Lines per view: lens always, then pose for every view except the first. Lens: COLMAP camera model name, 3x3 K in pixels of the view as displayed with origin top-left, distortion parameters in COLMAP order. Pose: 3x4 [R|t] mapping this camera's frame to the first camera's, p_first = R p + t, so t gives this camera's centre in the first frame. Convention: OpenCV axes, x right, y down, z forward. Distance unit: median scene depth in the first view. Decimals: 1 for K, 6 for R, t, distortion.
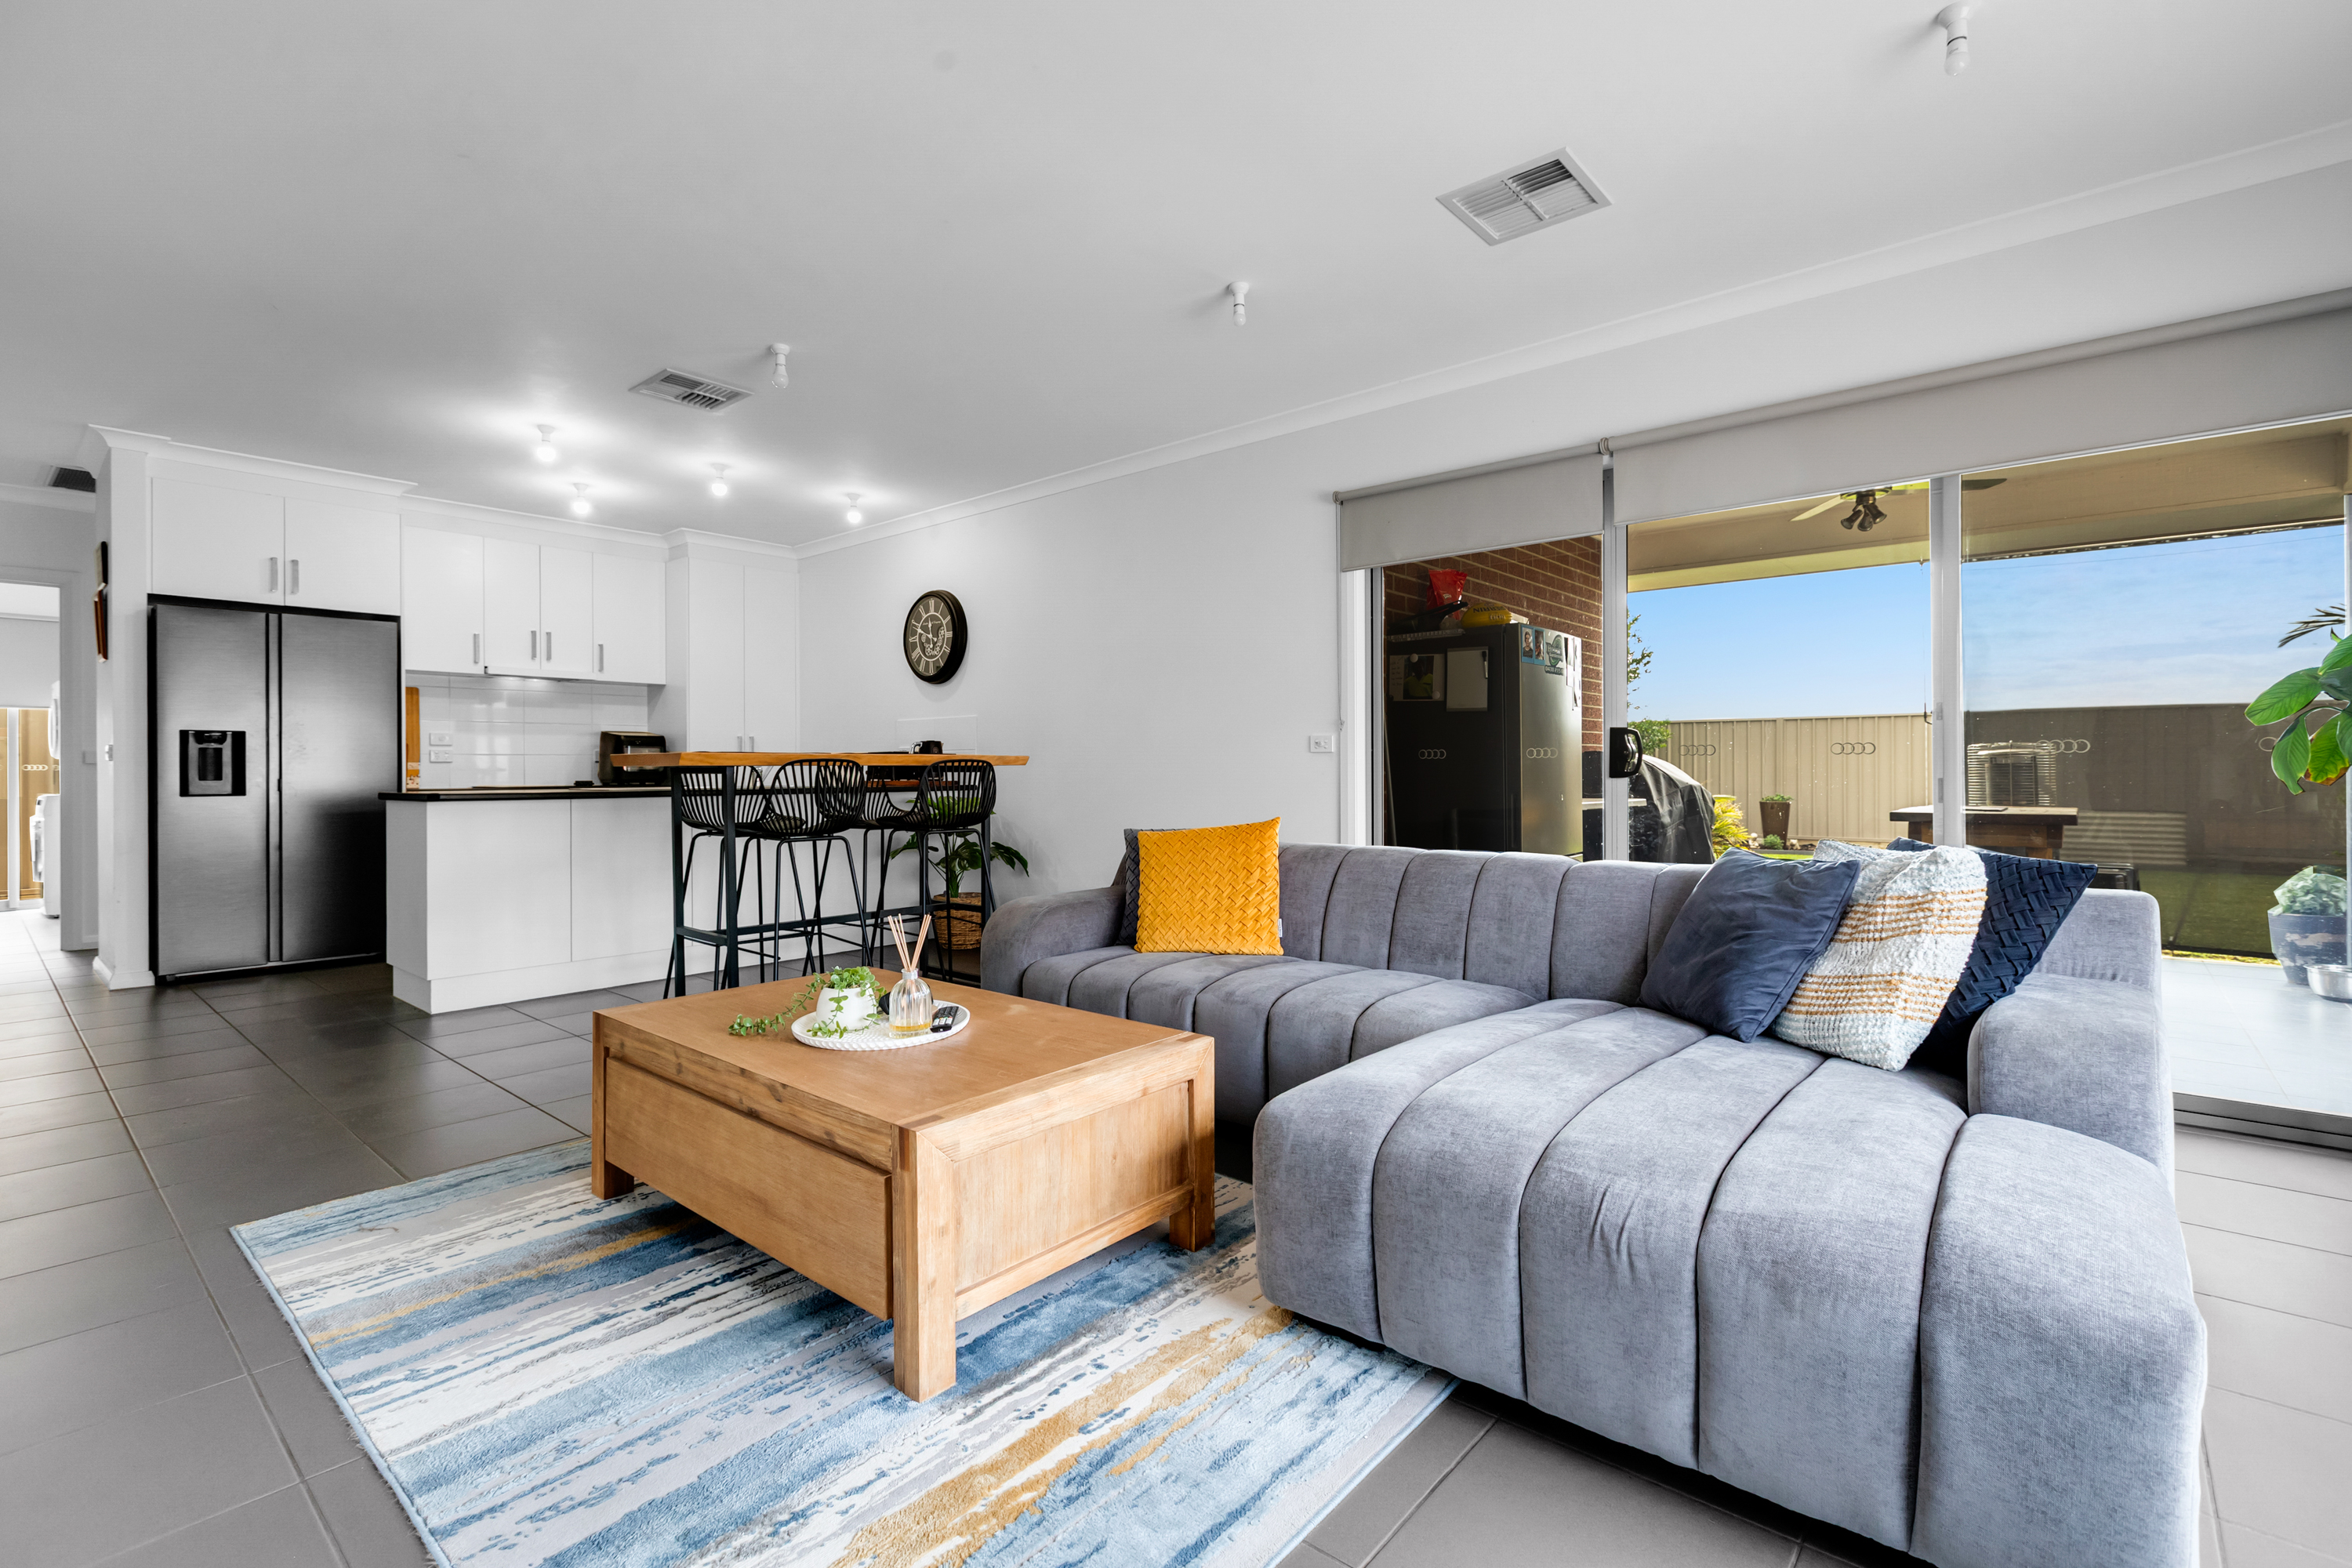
lens RADIAL K [[1057.9, 0, 1184.9], [0, 1057.9, 774.7], [0, 0, 1]] dist [0.000041, 0.000229]
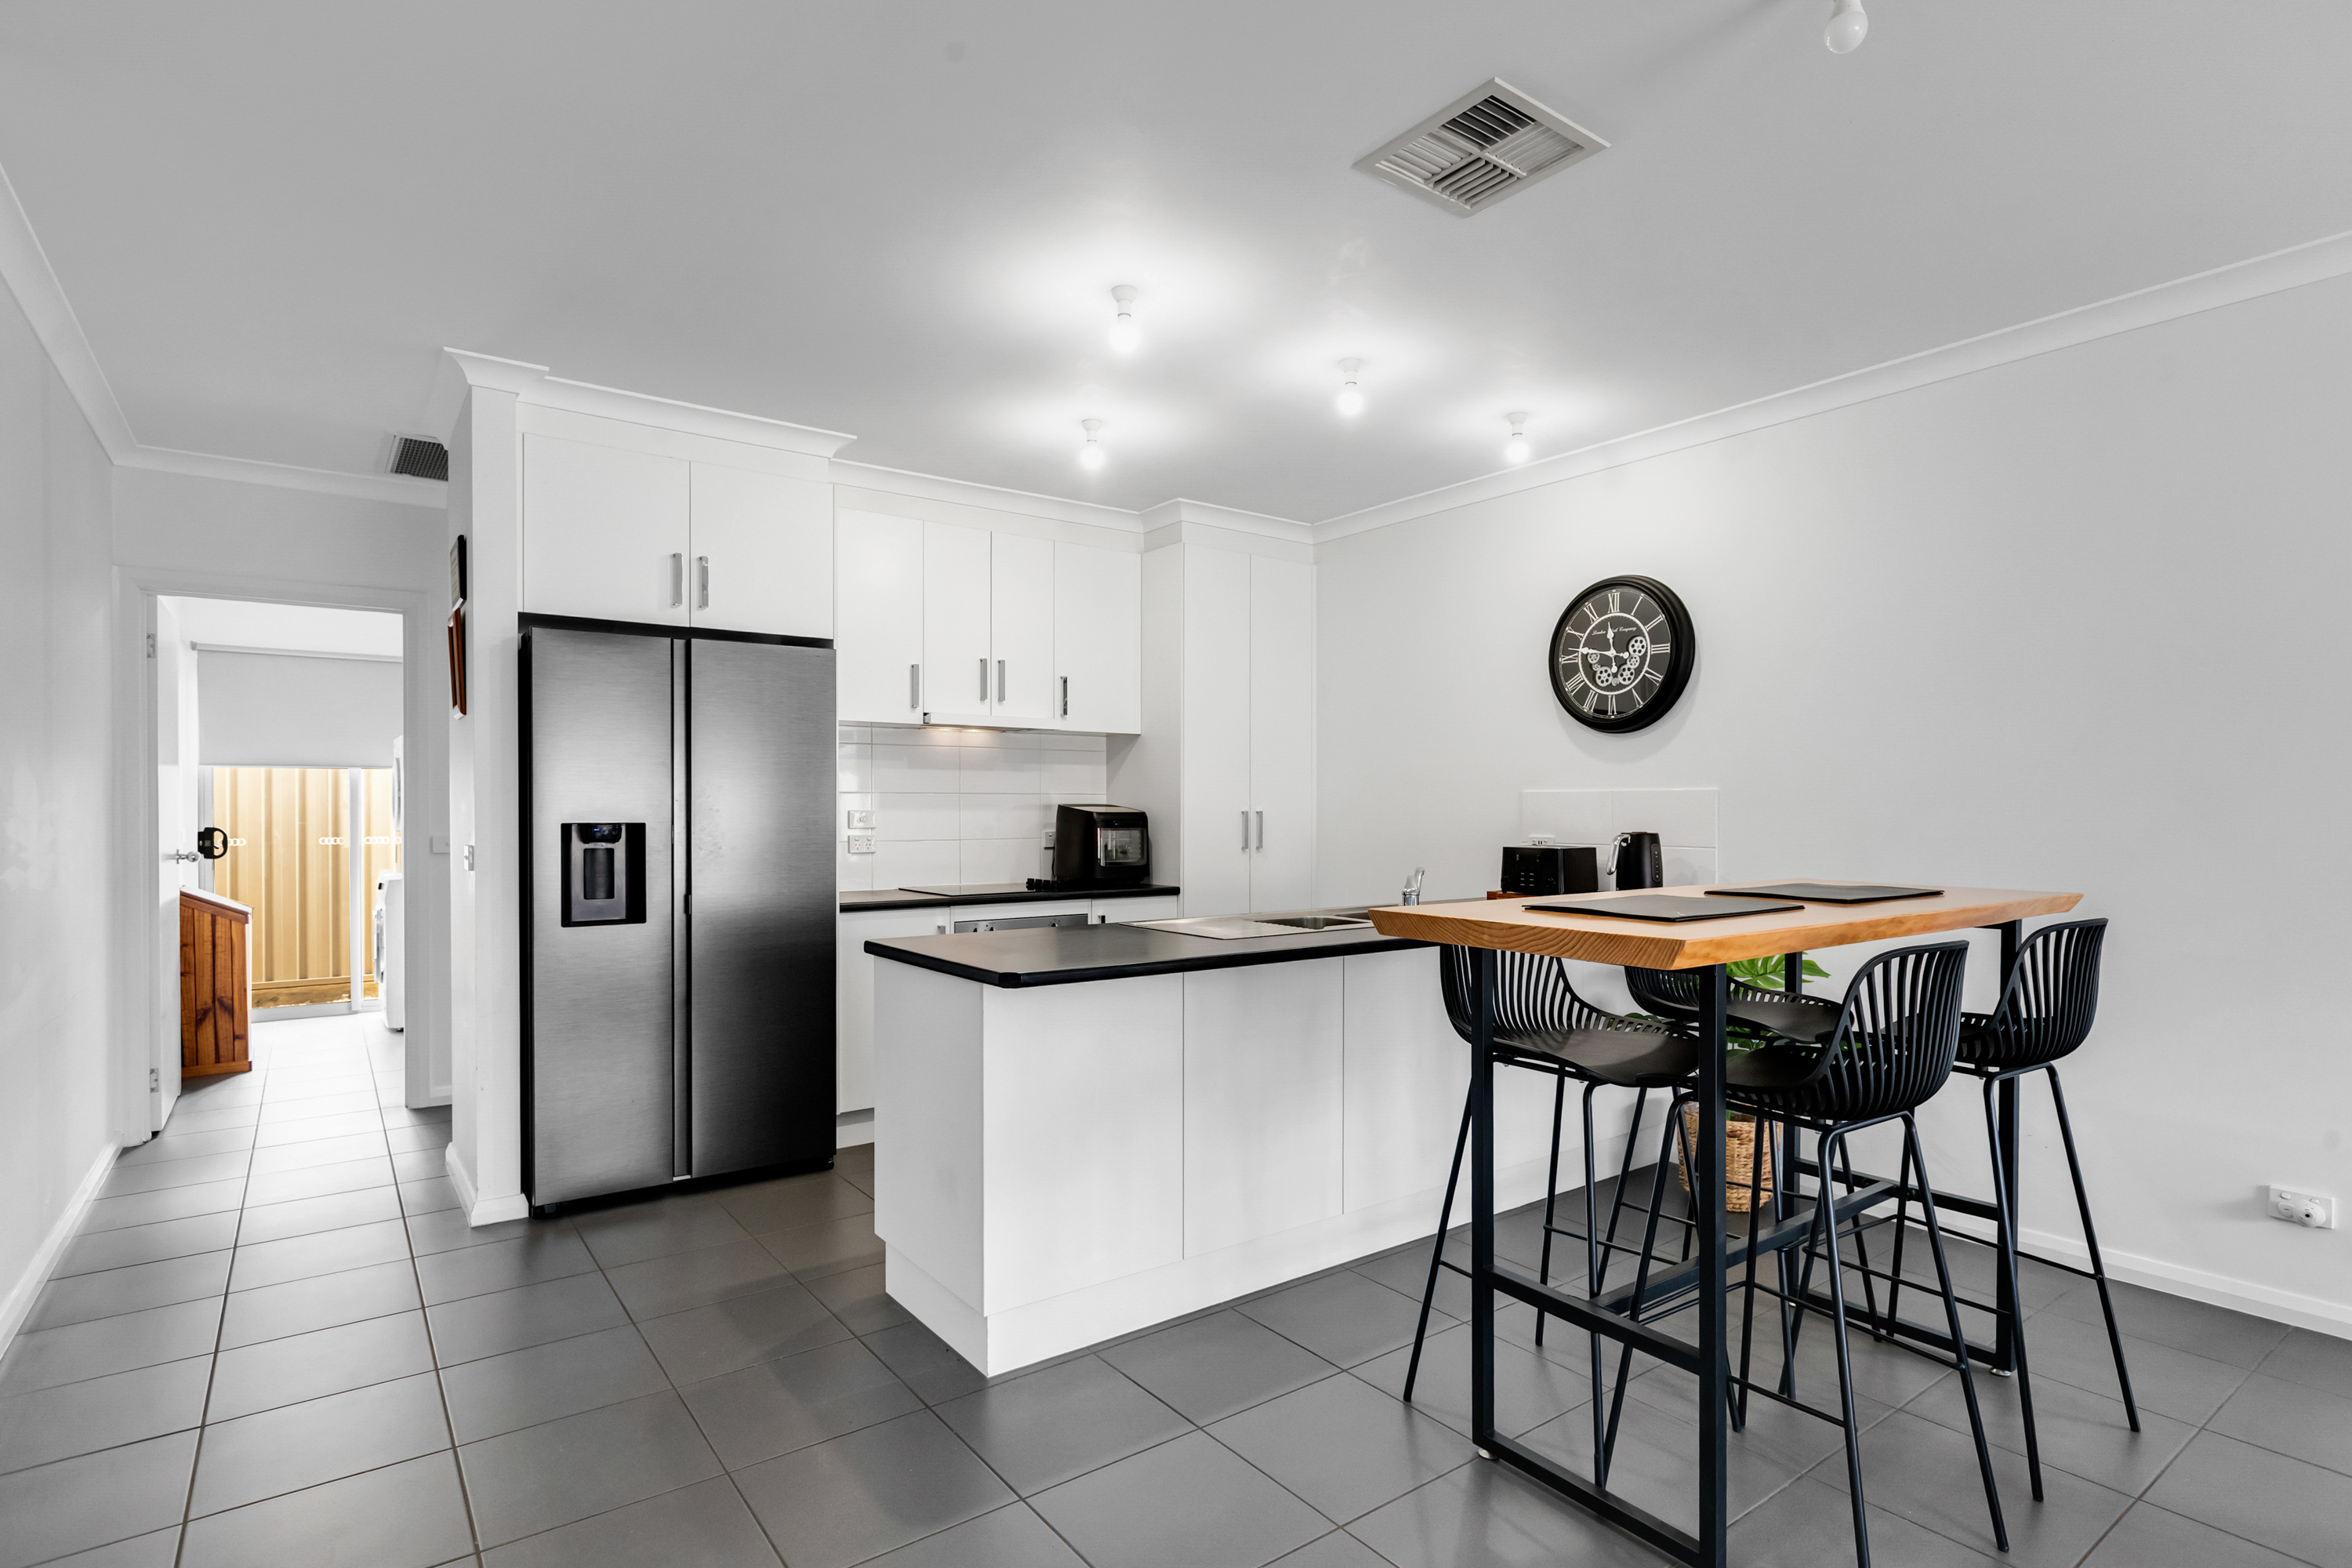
lens RADIAL K [[1177.4, 0, 1185.3], [0, 1177.4, 827.0], [0, 0, 1]] dist [0.001092, 0.000226]
pose [[0.974604, 0.009909, -0.223716, -0.419856], [-0.007016, 0.999881, 0.013723, -0.052379], [0.223825, -0.011805, 0.974558, 0.387095]]
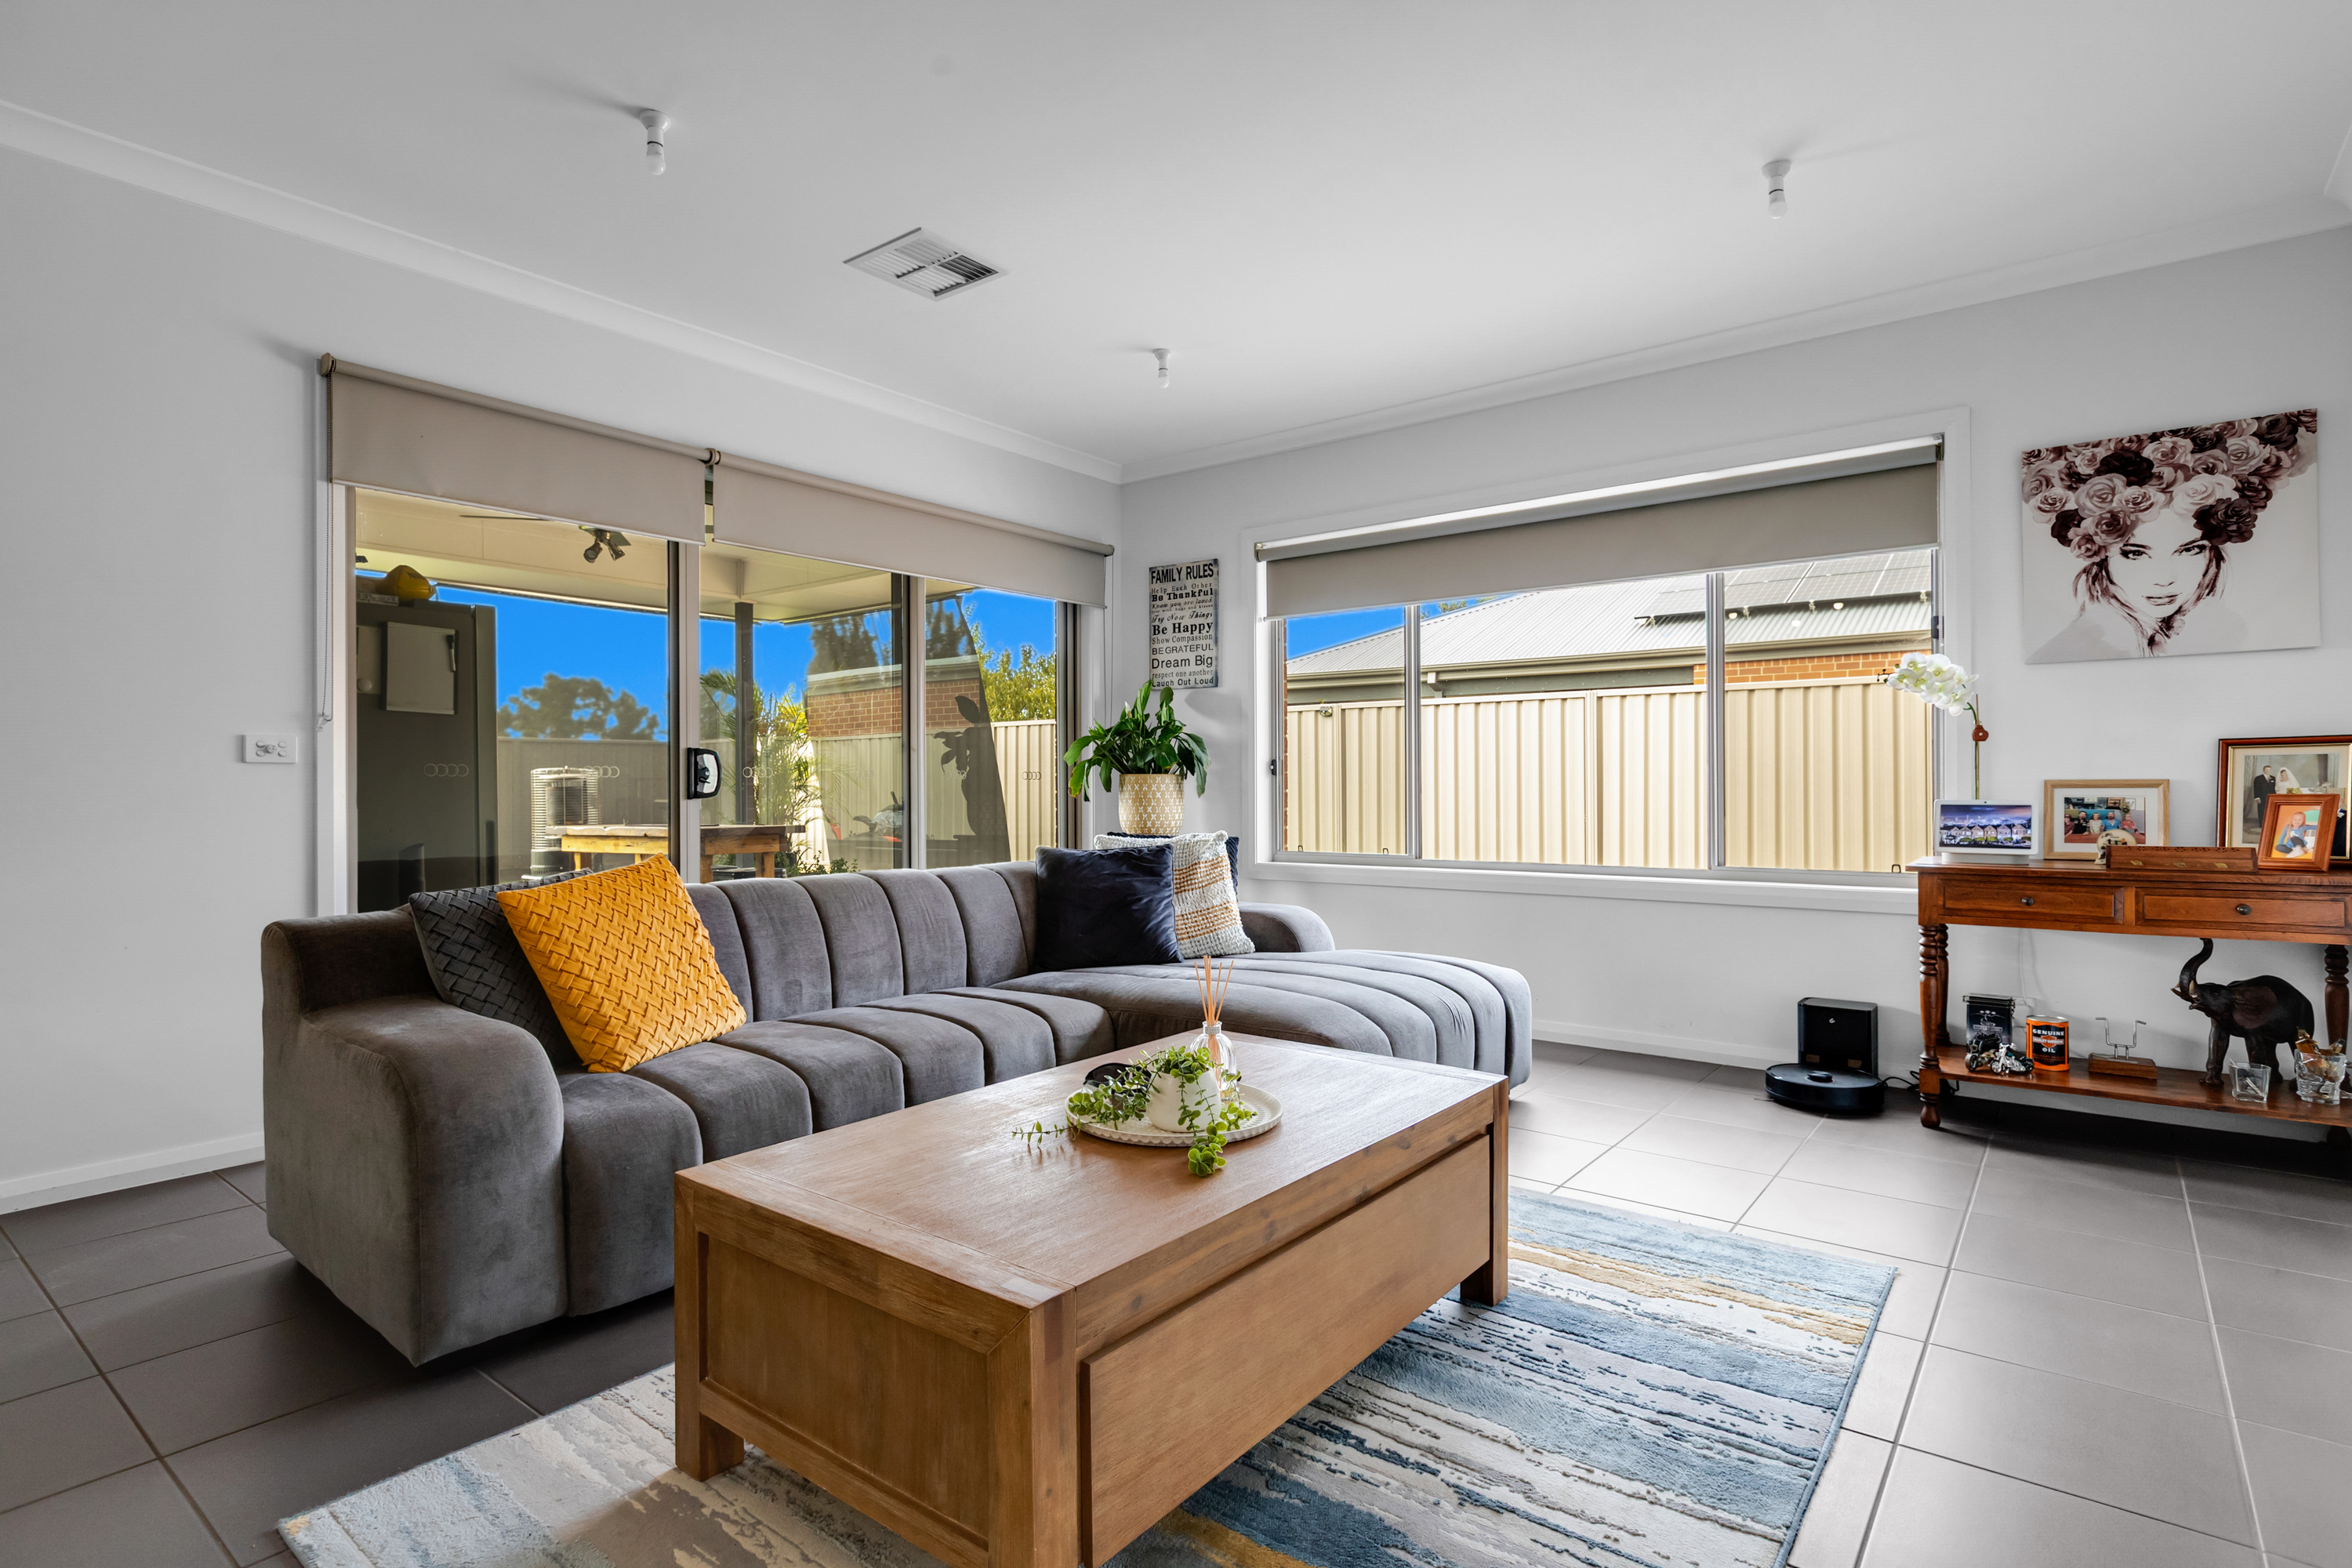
lens RADIAL K [[1163.7, 0, 1176.0], [0, 1163.7, 784.0], [0, 0, 1]] dist [-0.000348, -0.000071]
pose [[-0.039494, 0.007525, 0.999191, -0.533721], [0.005365, 0.999959, -0.007319, -0.000865], [-0.999205, 0.005071, -0.039533, 0.477124]]
